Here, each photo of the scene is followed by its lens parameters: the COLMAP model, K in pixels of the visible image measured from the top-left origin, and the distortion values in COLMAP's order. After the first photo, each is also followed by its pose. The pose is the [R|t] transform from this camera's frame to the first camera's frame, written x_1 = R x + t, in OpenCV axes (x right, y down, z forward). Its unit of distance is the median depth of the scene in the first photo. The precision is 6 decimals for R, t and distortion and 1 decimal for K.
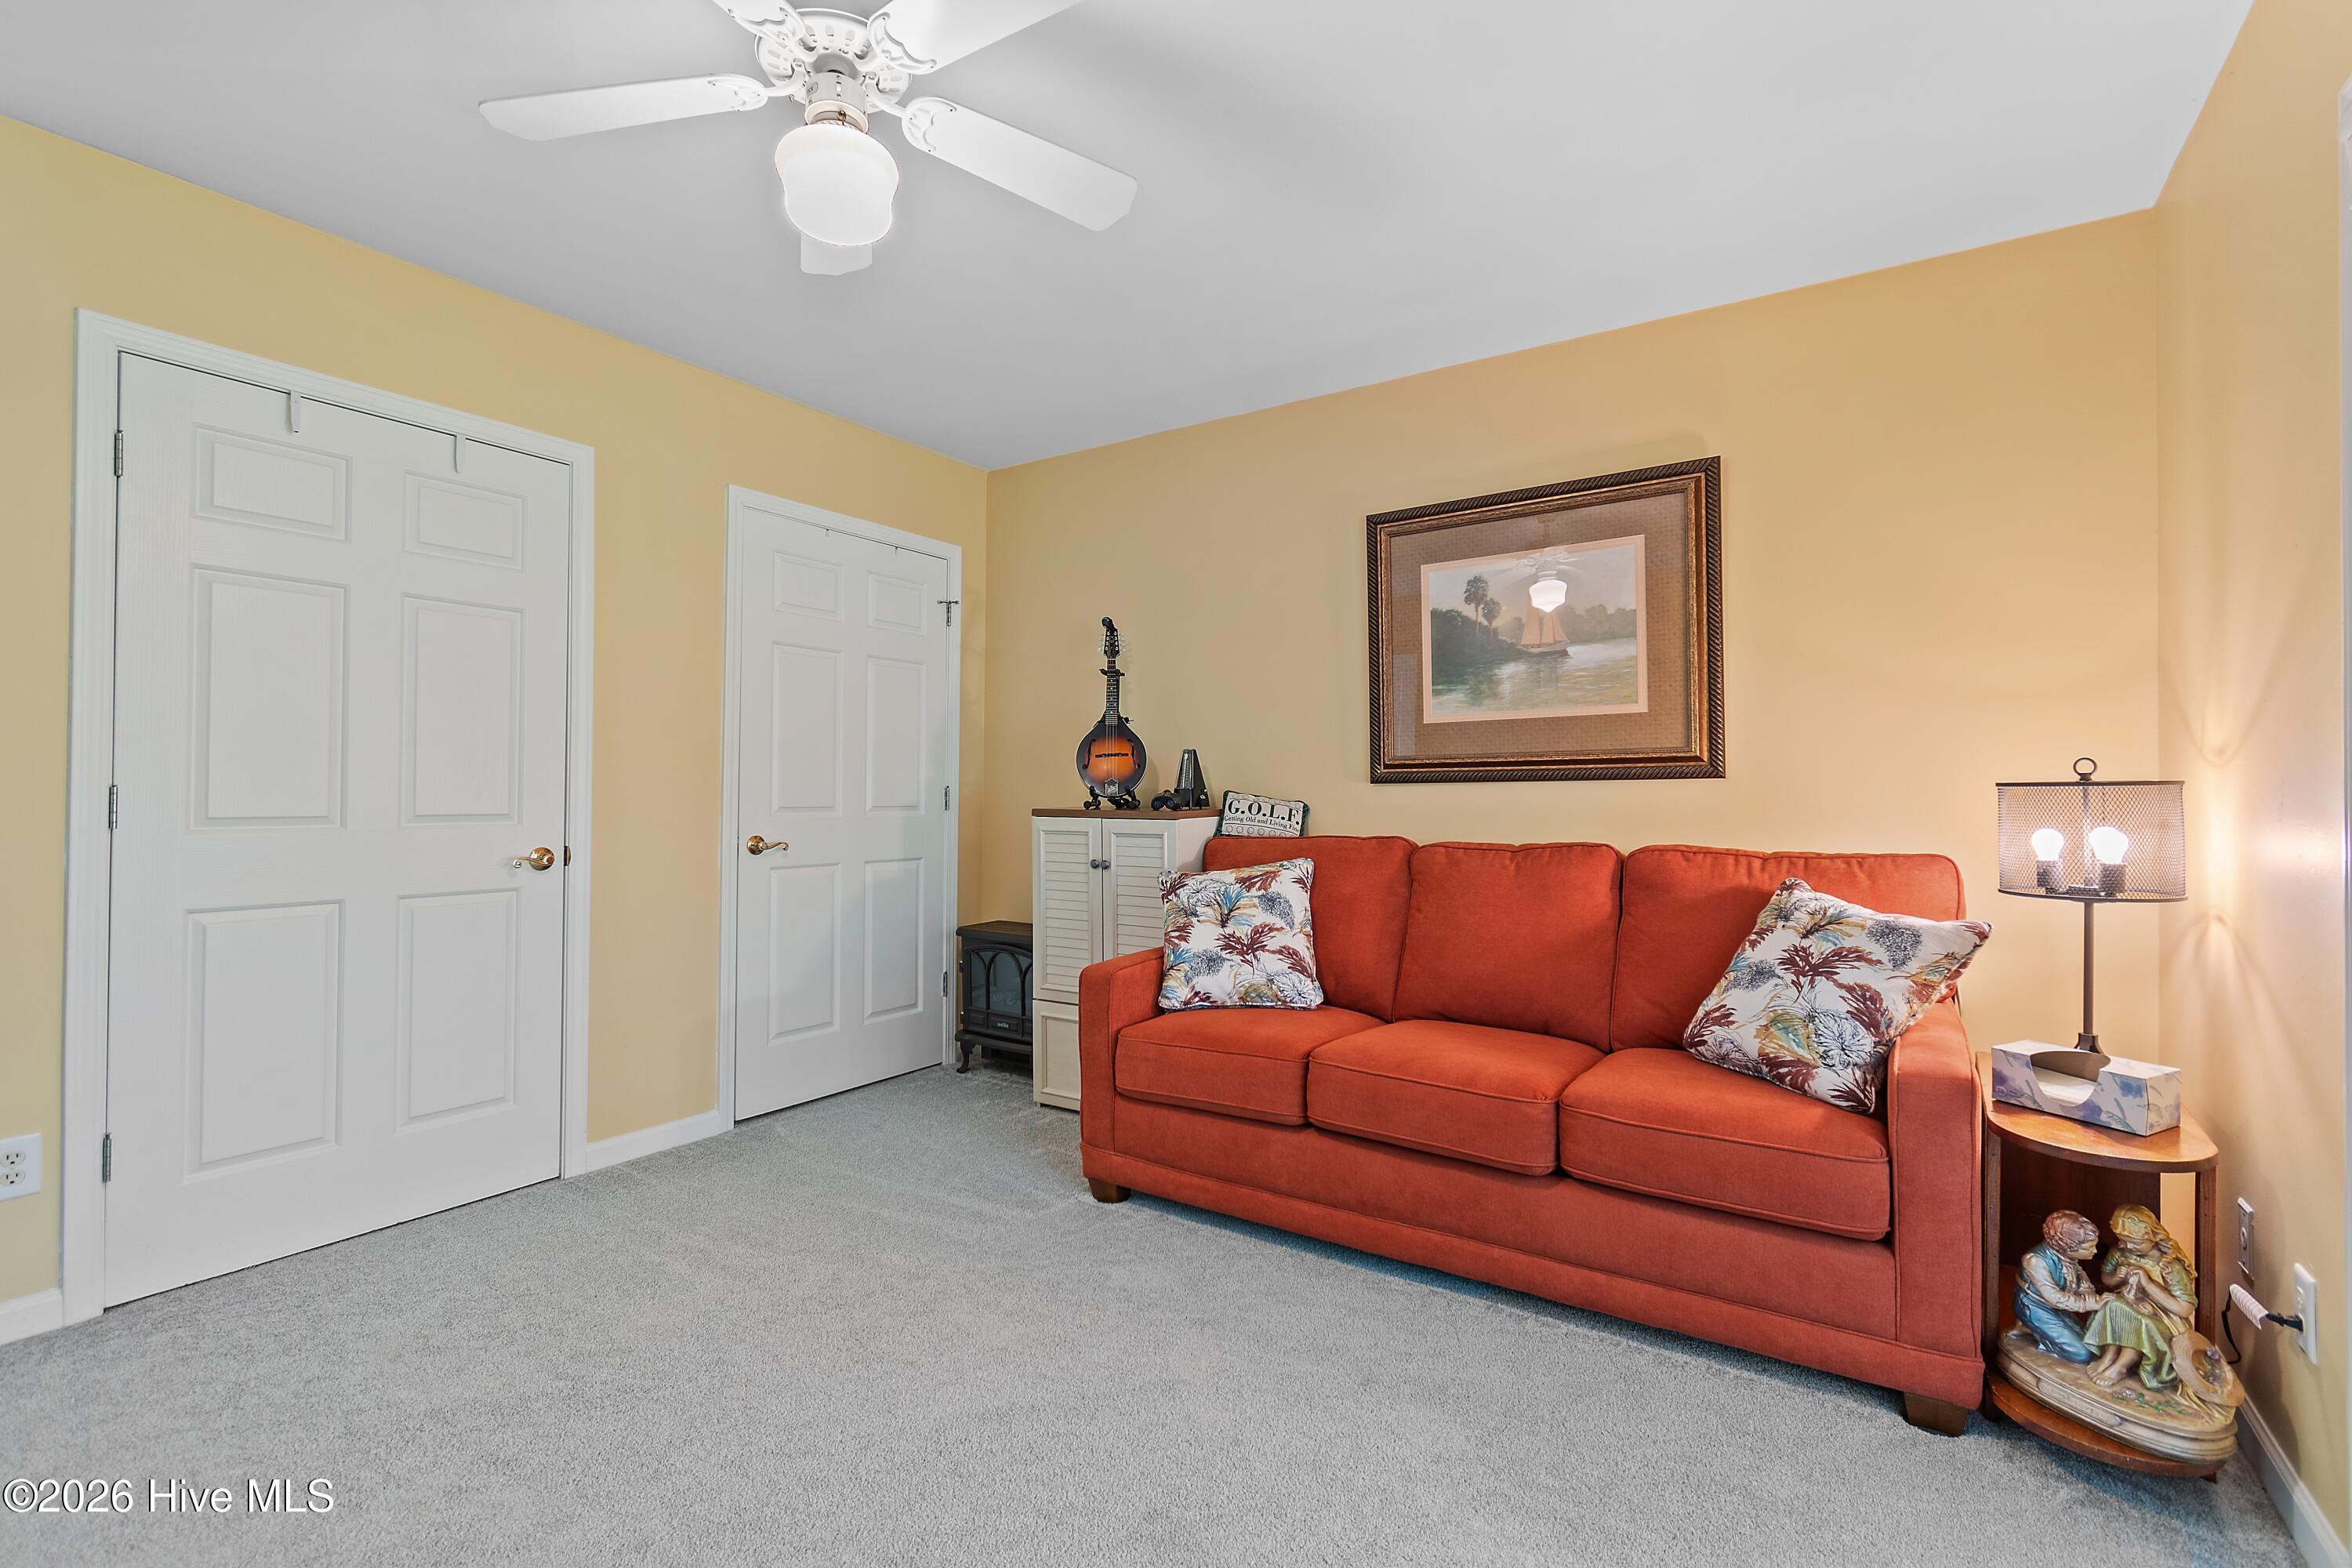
lens RADIAL K [[1046.7, 0, 1173.3], [0, 1046.7, 773.7], [0, 0, 1]] dist [0.002127, 0.000131]
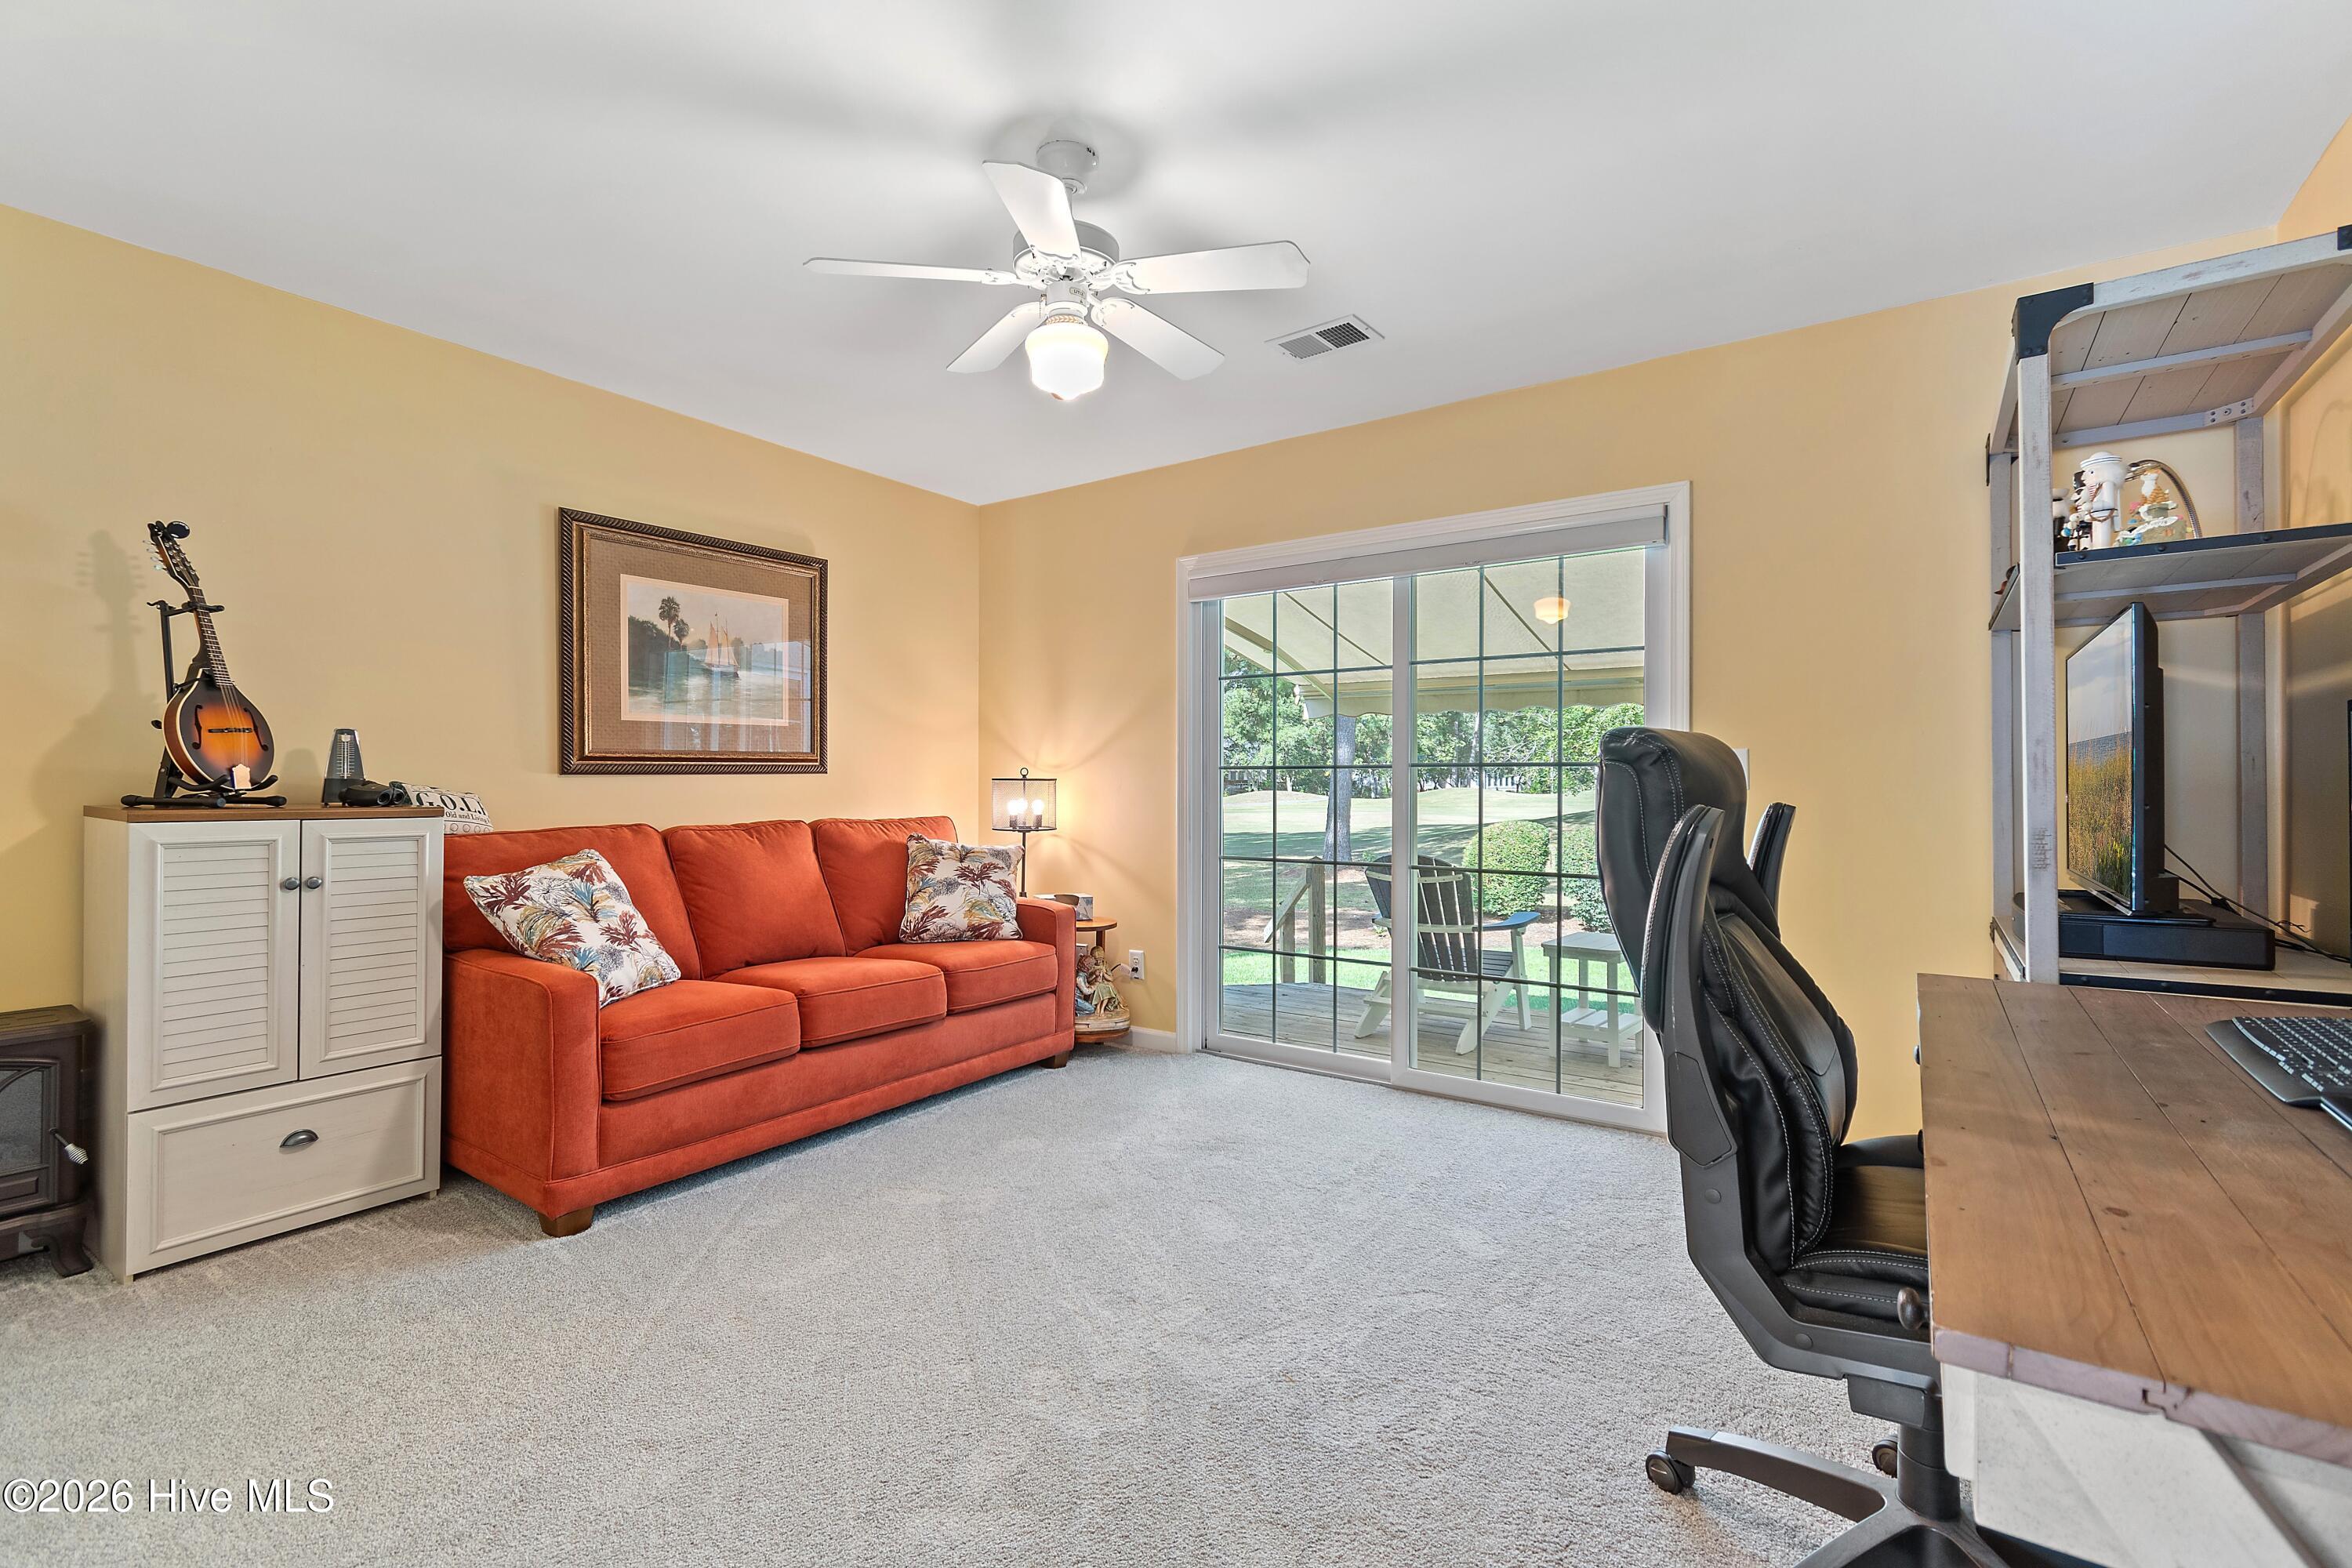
lens RADIAL K [[1046.7, 0, 1176.6], [0, 1046.7, 782.8], [0, 0, 1]] dist [0.002127, 0.000131]
pose [[0.012342, -0.002777, 0.999920, -0.890896], [-0.020120, 0.999793, 0.003025, 0.002464], [-0.999721, -0.020156, 0.012283, 0.432402]]
